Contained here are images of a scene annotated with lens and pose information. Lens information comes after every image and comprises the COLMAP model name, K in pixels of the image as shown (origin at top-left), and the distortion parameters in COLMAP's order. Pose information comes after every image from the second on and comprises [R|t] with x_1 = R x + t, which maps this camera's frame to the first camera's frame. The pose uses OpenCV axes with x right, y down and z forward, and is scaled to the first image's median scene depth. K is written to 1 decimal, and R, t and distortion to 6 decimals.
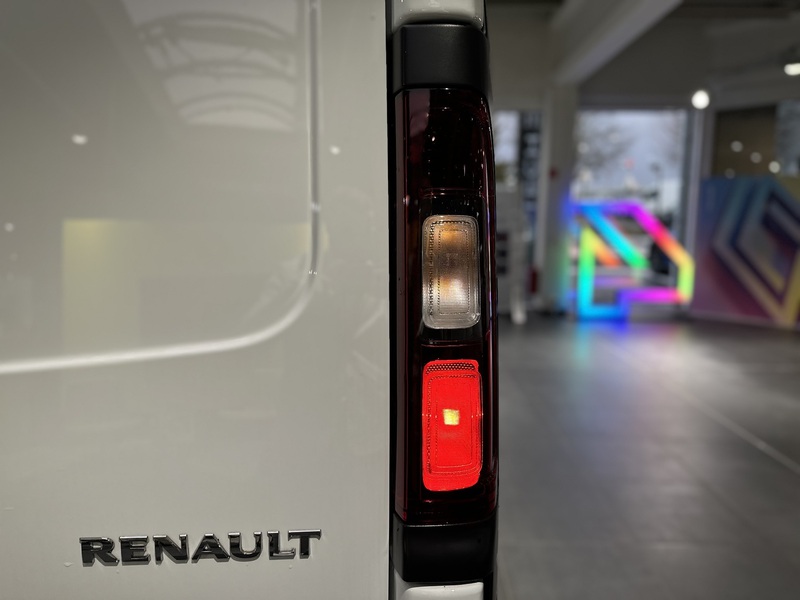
lens RADIAL K [[557.2, 0, 399.0], [0, 557.2, 301.8], [0, 0, 1]] dist [0.006360, -0.003202]
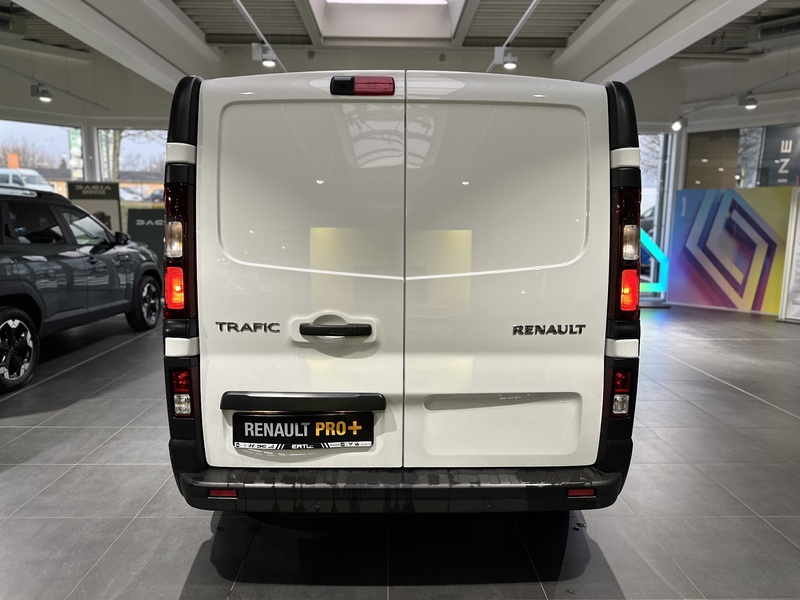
lens RADIAL K [[557.2, 0, 400.6], [0, 557.2, 298.7], [0, 0, 1]] dist [0.006360, -0.003202]
pose [[0.998888, 0.002593, 0.047084, -1.334206], [-0.002303, 0.999978, -0.006193, 0.285355], [-0.047099, 0.006077, 0.998872, -2.100395]]
